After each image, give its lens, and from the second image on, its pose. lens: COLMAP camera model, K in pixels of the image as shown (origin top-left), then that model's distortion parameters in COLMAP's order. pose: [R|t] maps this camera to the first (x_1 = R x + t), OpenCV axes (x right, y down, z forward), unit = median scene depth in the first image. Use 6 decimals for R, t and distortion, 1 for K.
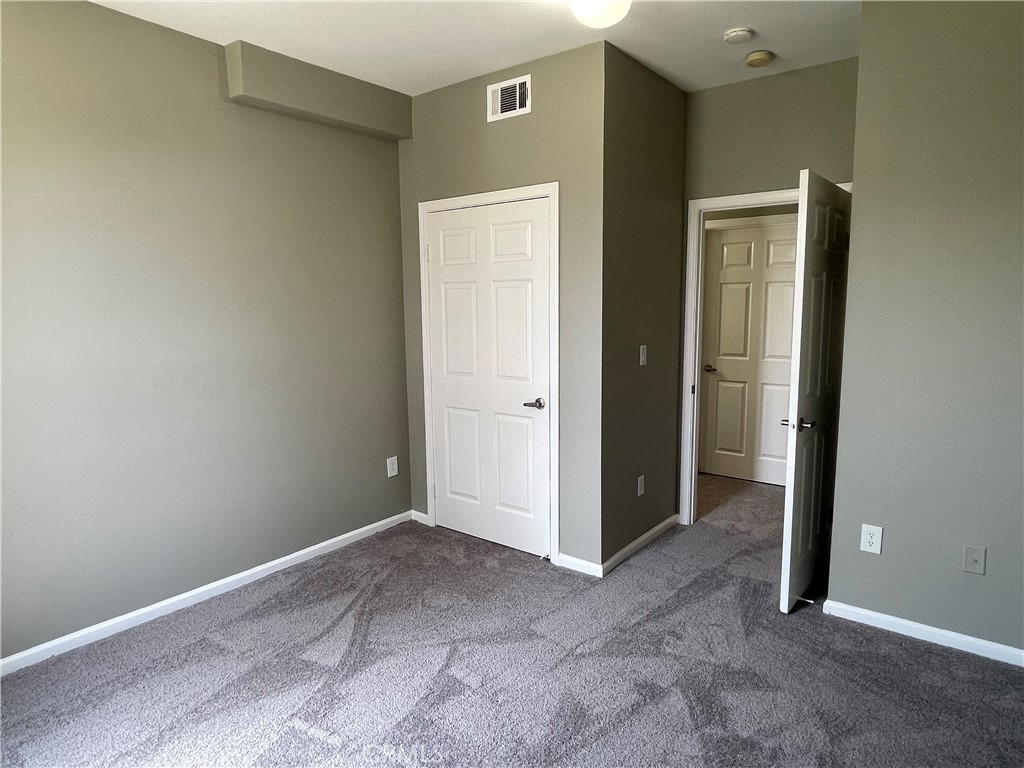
lens RADIAL K [[619.4, 0, 512.0], [0, 619.4, 384.0], [0, 0, 1]] dist [0.007296, -0.000081]
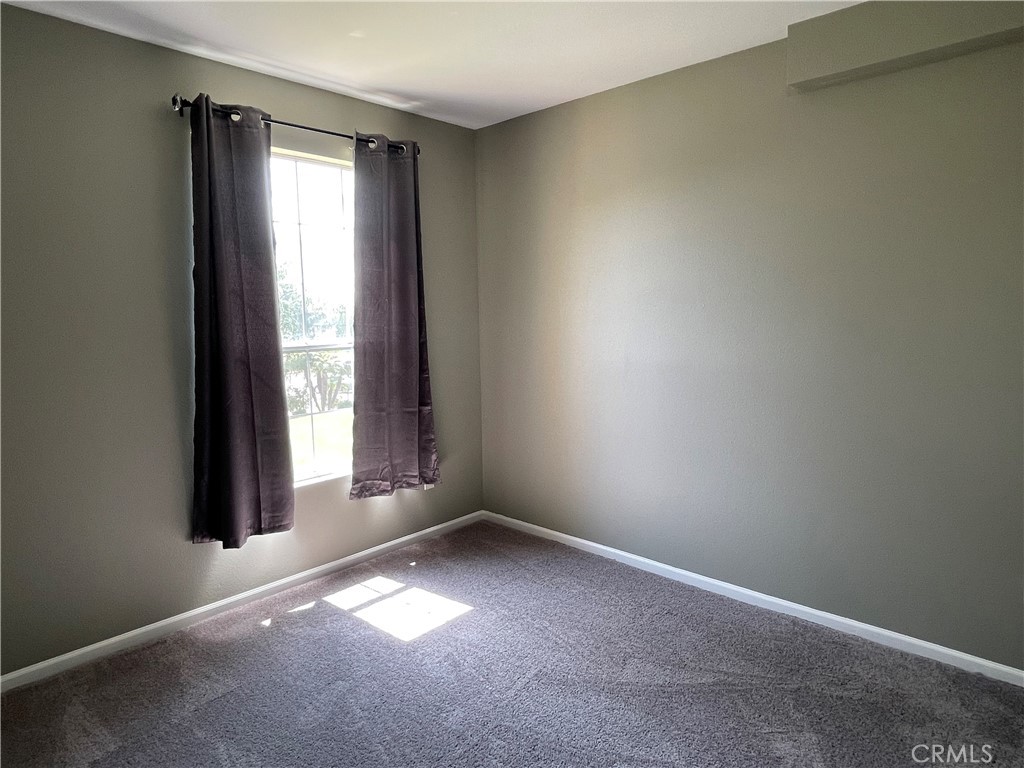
lens RADIAL K [[619.4, 0, 512.0], [0, 619.4, 384.0], [0, 0, 1]] dist [0.007296, -0.000081]
pose [[-0.099002, 0.122594, -0.987507, 0.521420], [-0.113633, 0.984497, 0.133612, -0.102370], [0.988578, 0.125442, -0.083536, 0.670851]]
